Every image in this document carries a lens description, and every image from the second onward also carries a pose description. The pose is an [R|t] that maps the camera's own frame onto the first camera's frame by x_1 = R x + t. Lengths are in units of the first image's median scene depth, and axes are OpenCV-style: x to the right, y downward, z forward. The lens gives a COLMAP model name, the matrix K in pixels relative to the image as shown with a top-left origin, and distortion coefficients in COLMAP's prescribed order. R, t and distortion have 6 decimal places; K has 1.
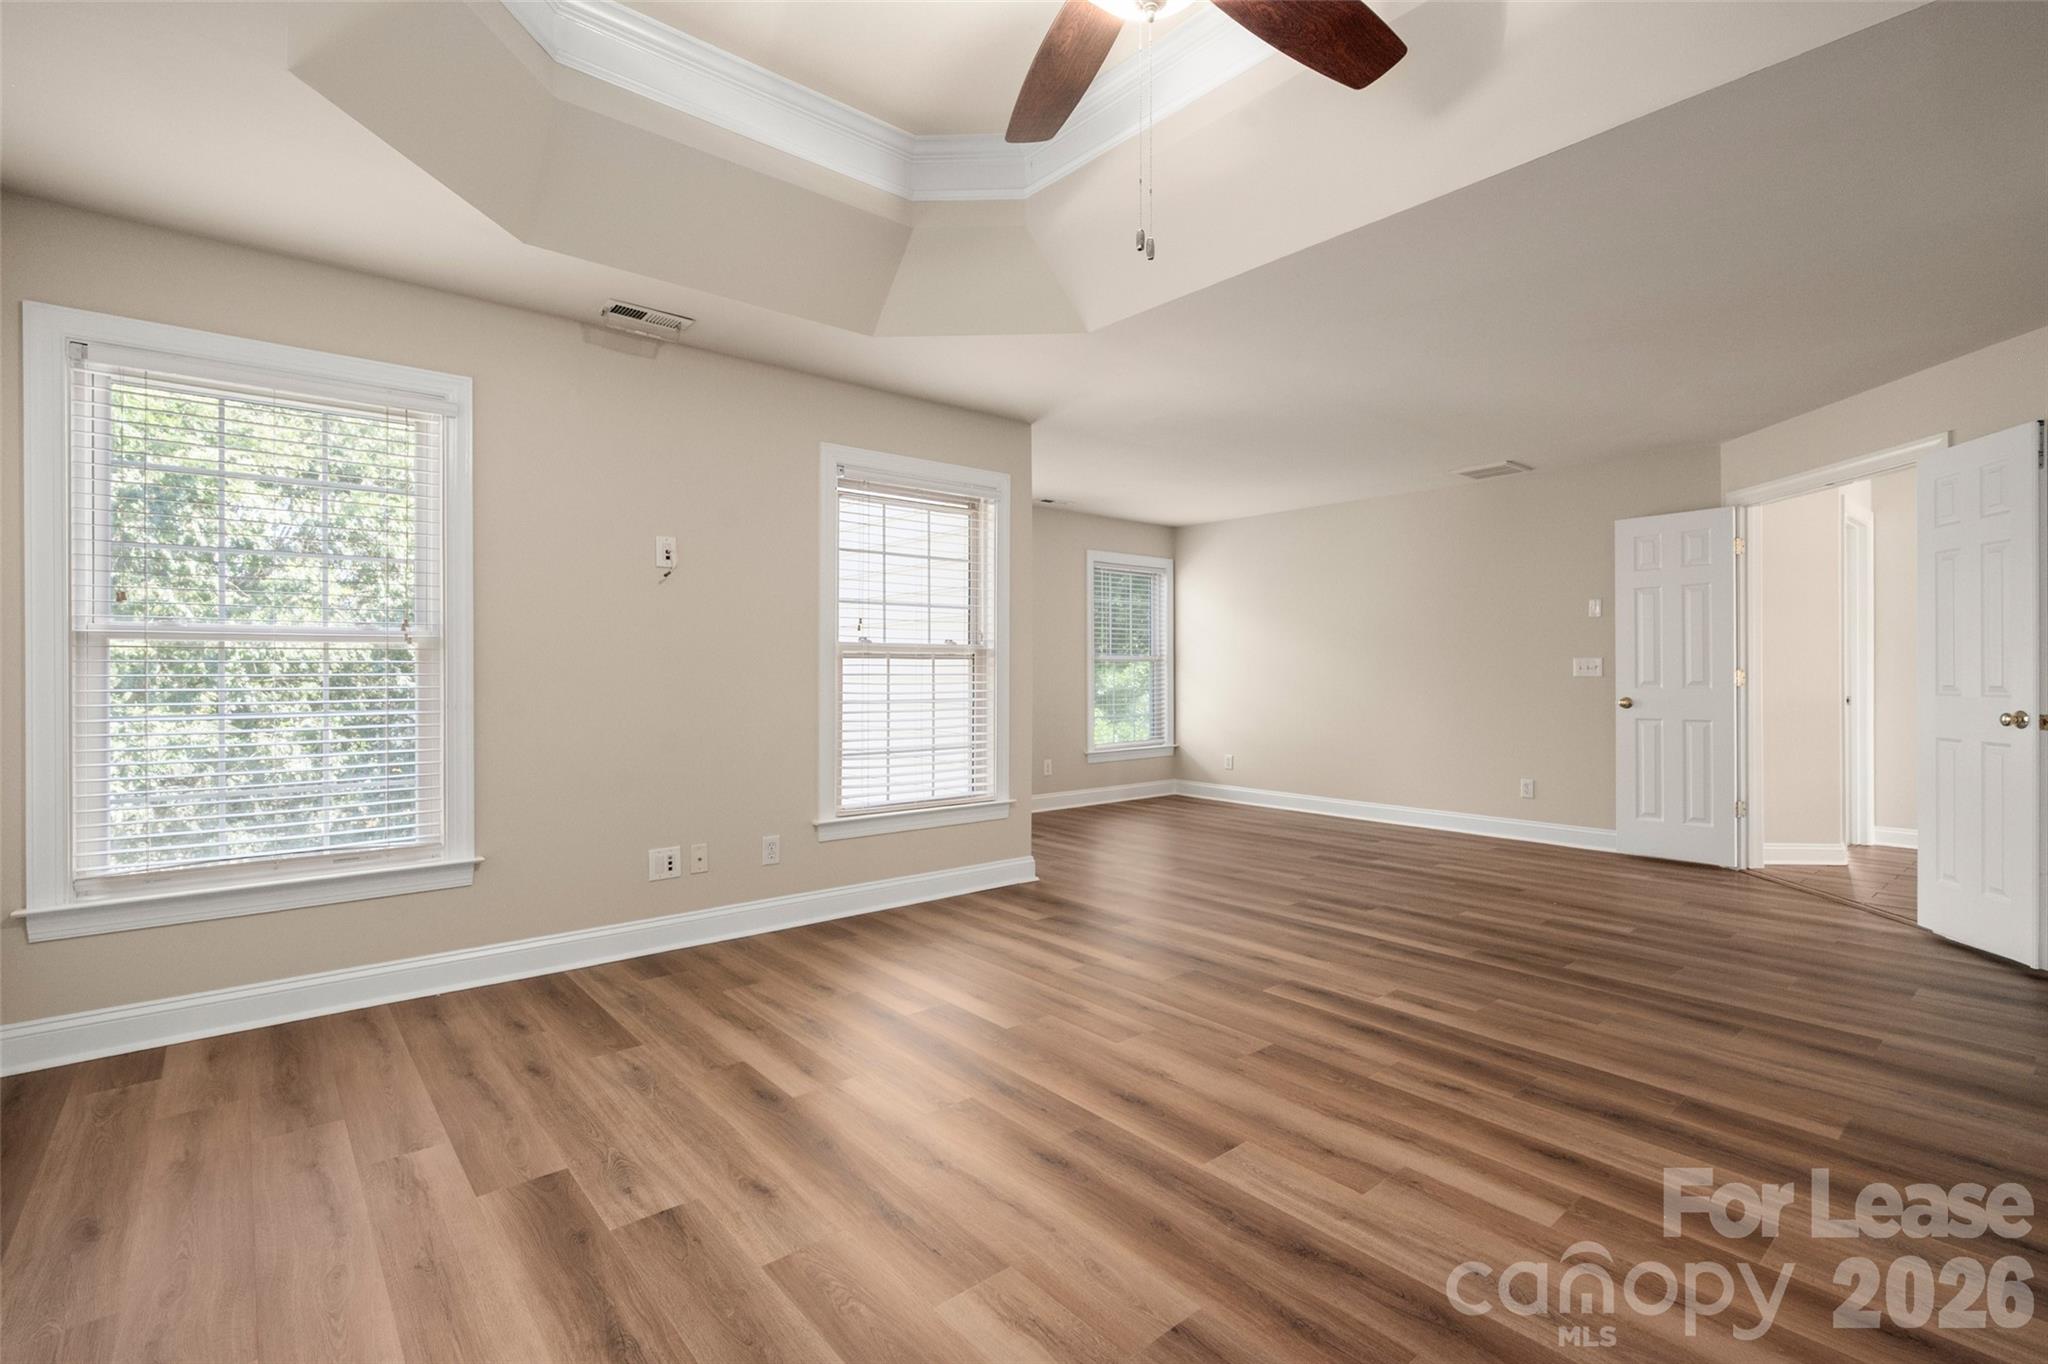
lens RADIAL K [[934.3, 0, 1036.5], [0, 934.3, 669.8], [0, 0, 1]] dist [-0.003802, -0.000112]
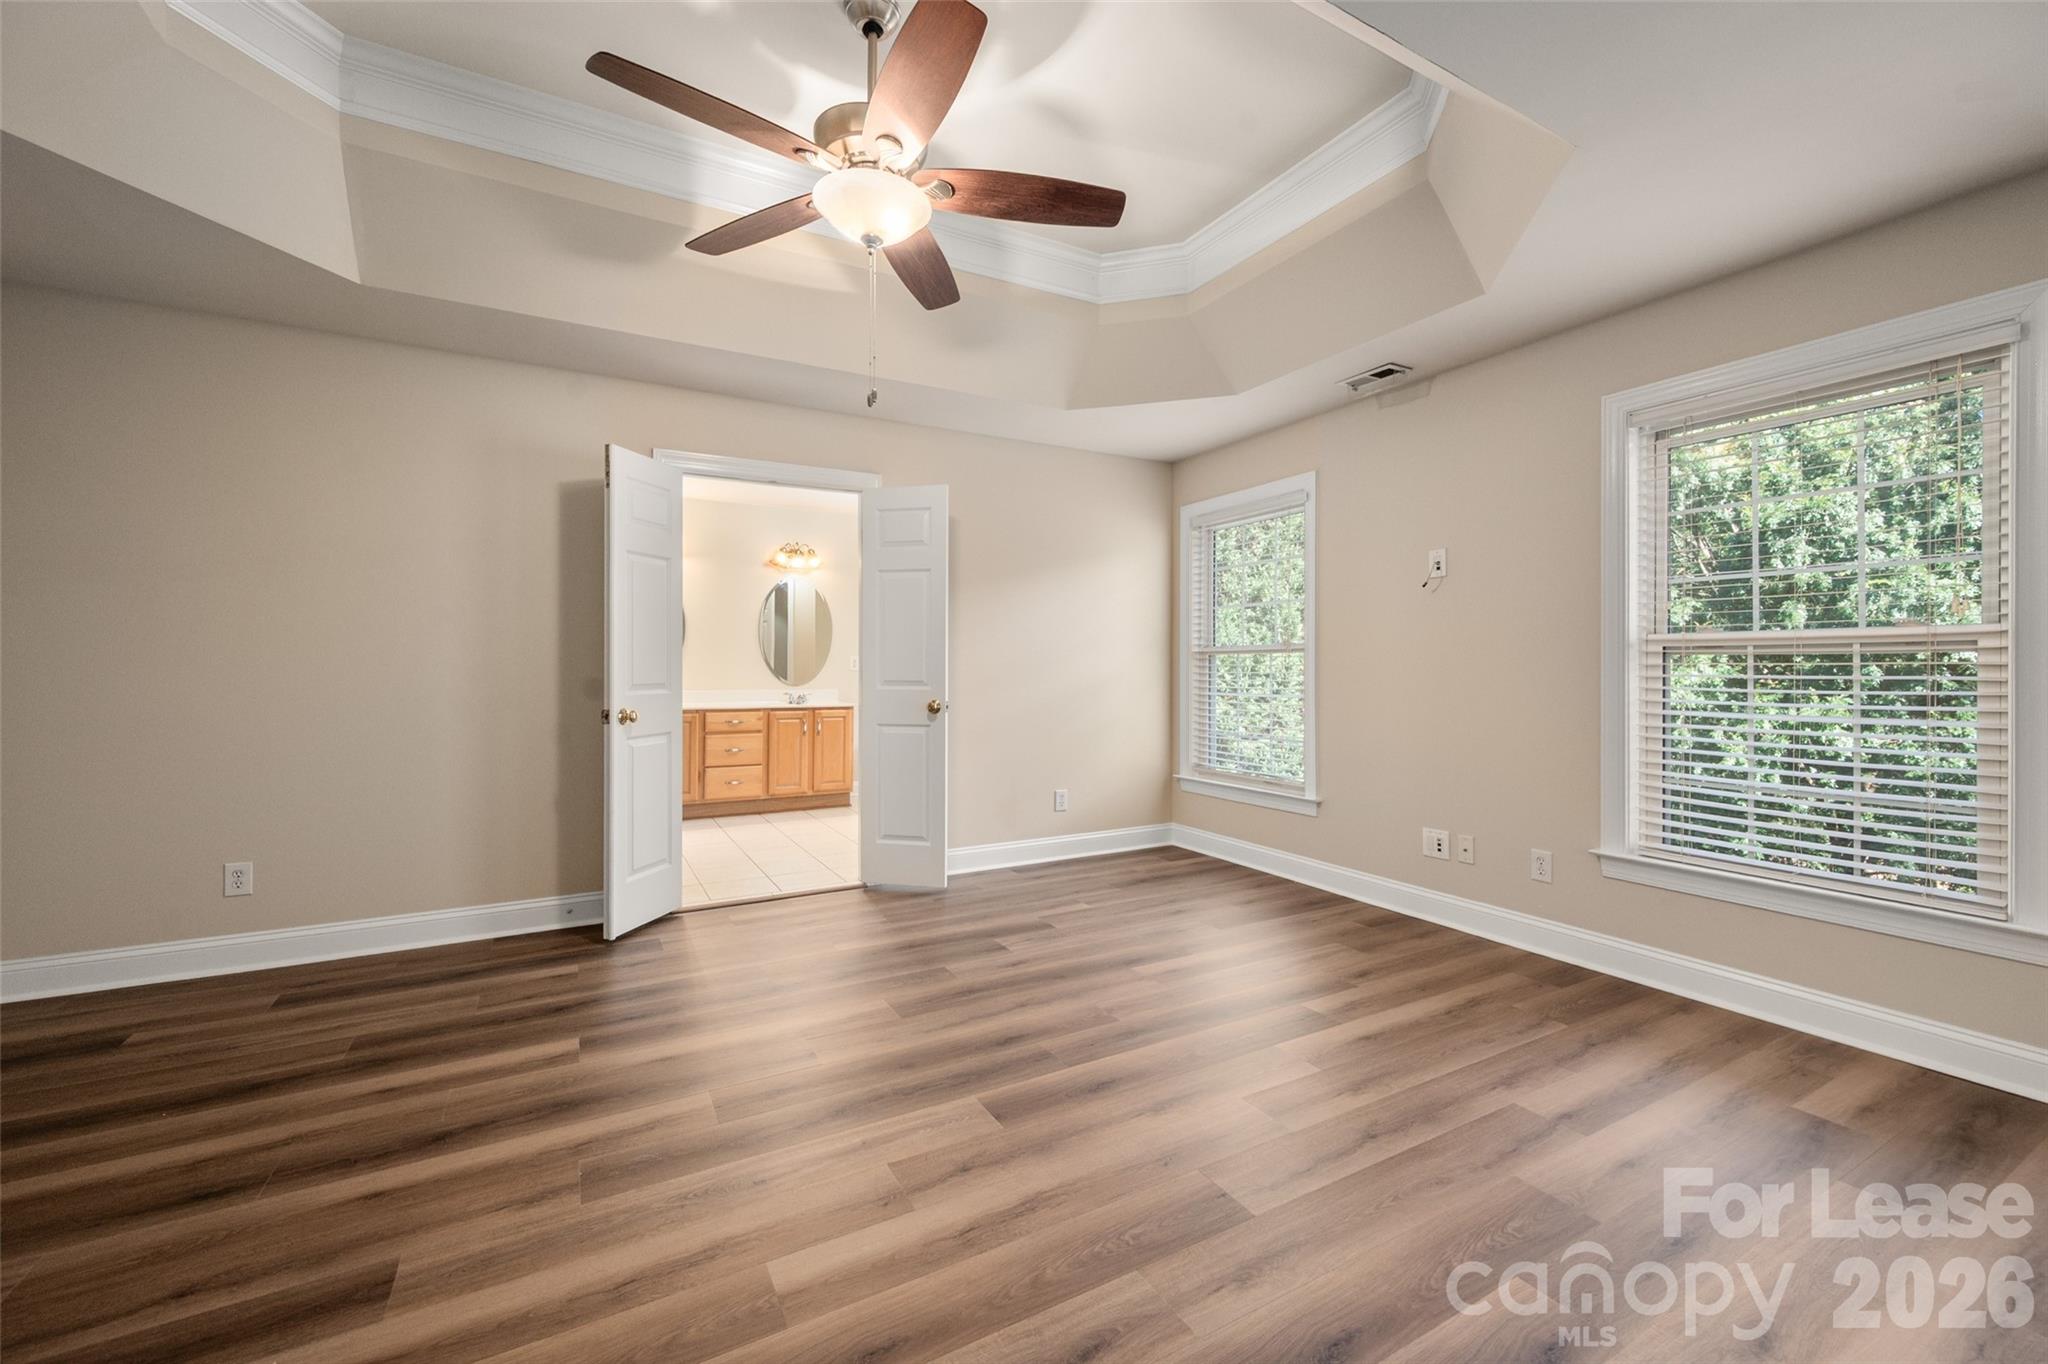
lens RADIAL K [[823.2, 0, 1022.1], [0, 823.2, 676.5], [0, 0, 1]] dist [-0.000903, -0.000412]
pose [[-0.203993, 0.007567, -0.978943, 0.932796], [-0.000232, 0.999970, 0.007778, 0.001040], [0.978972, 0.001814, -0.203985, 1.016572]]
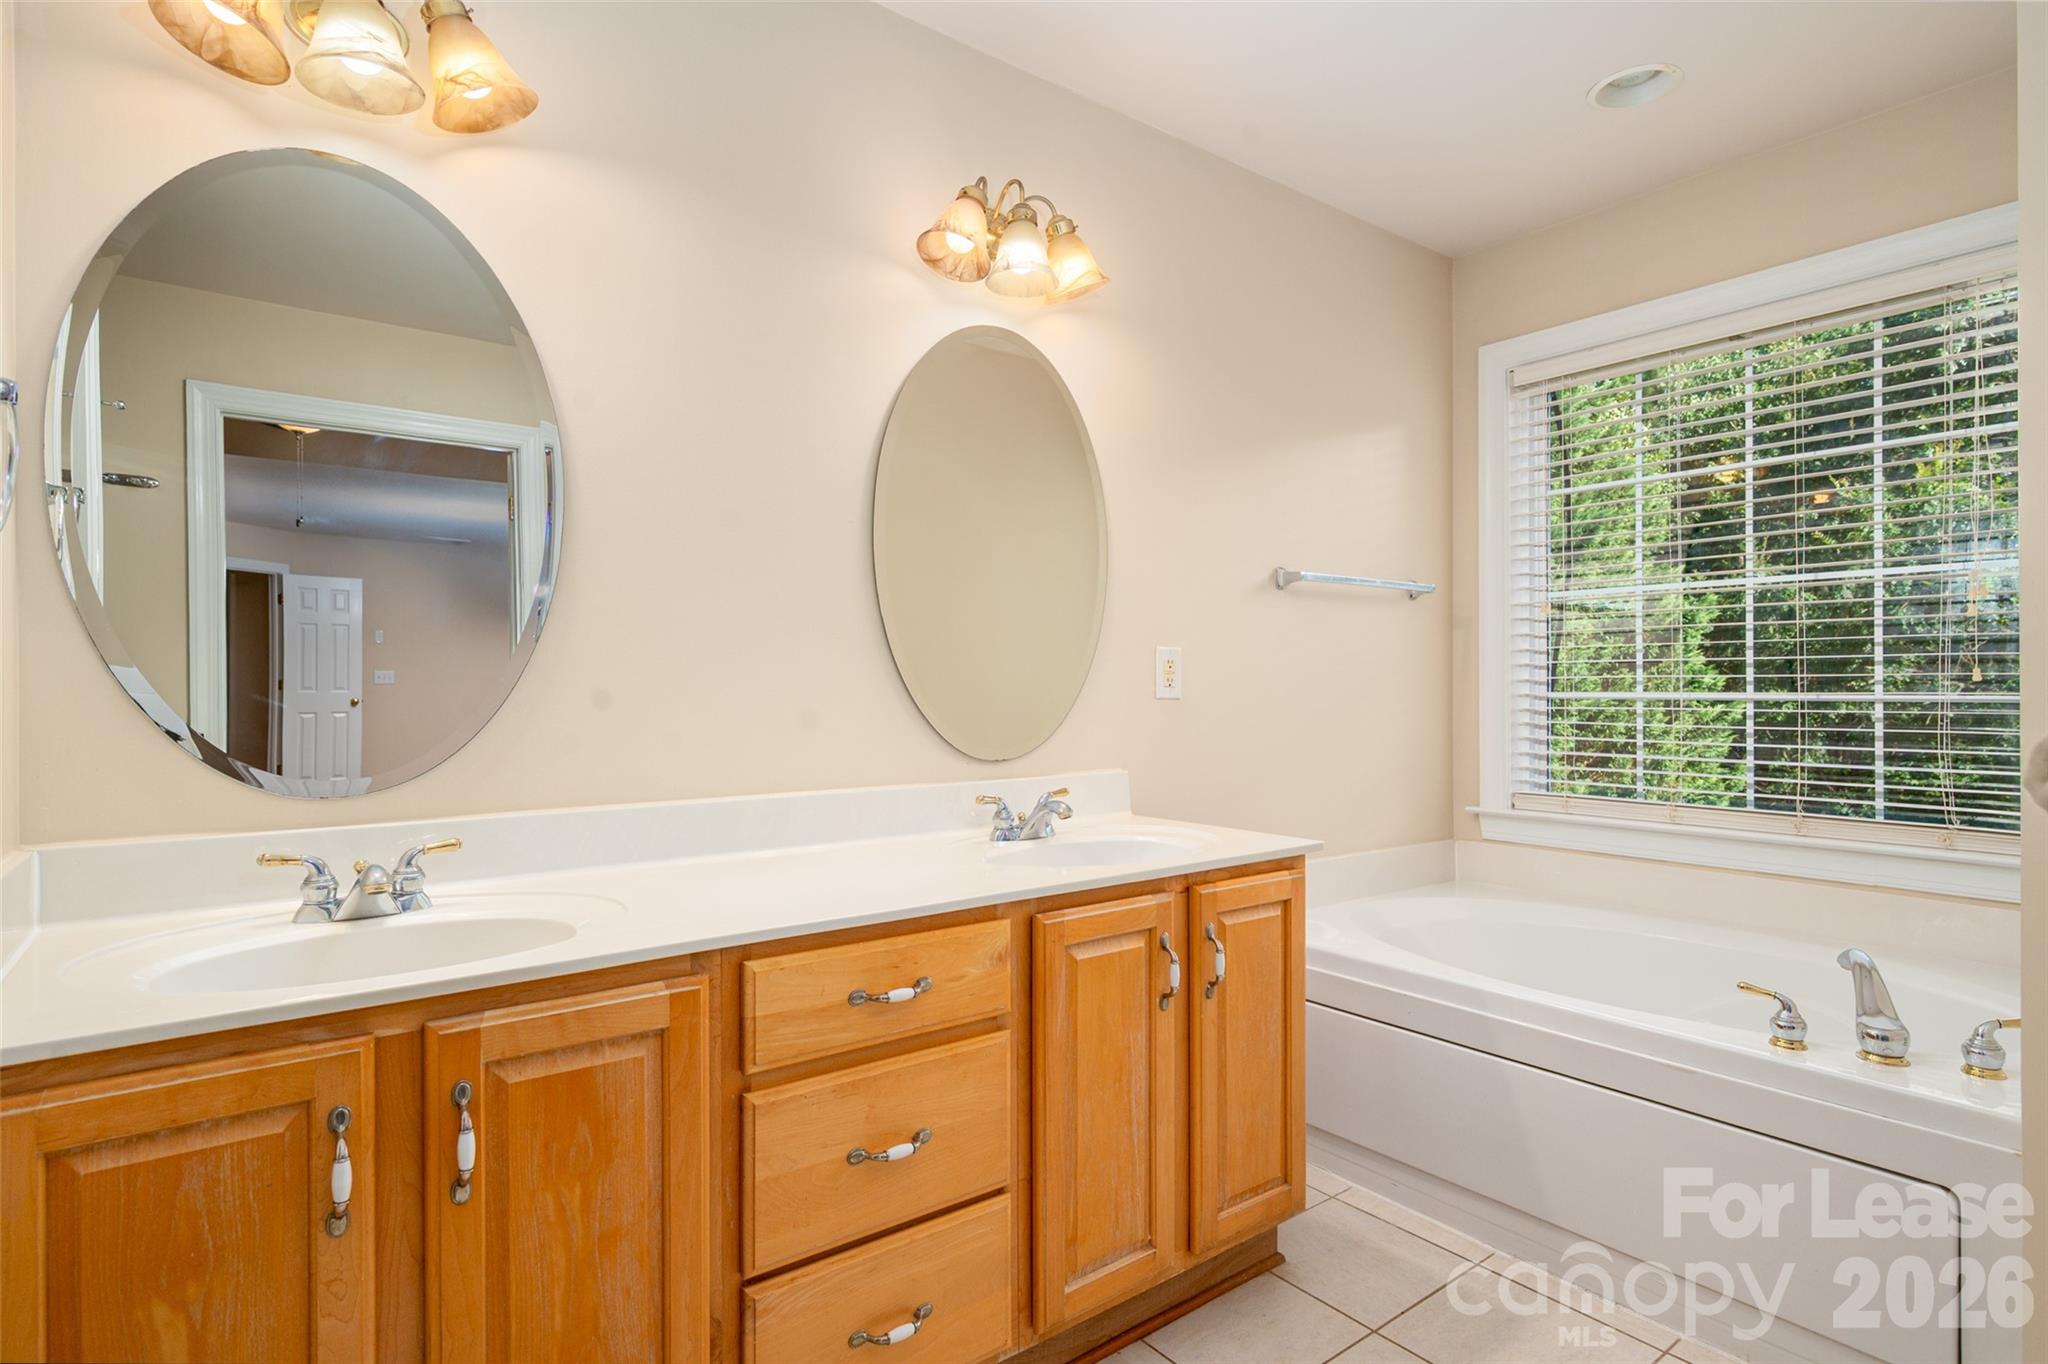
lens RADIAL K [[1076.2, 0, 1034.0], [0, 1076.2, 667.0], [0, 0, 1]] dist [-0.000364, 0.000048]
pose [[-0.044560, -0.016820, -0.998865, -0.608109], [0.001284, 0.999856, -0.016894, -0.006905], [0.999006, -0.002036, -0.044532, -0.138651]]
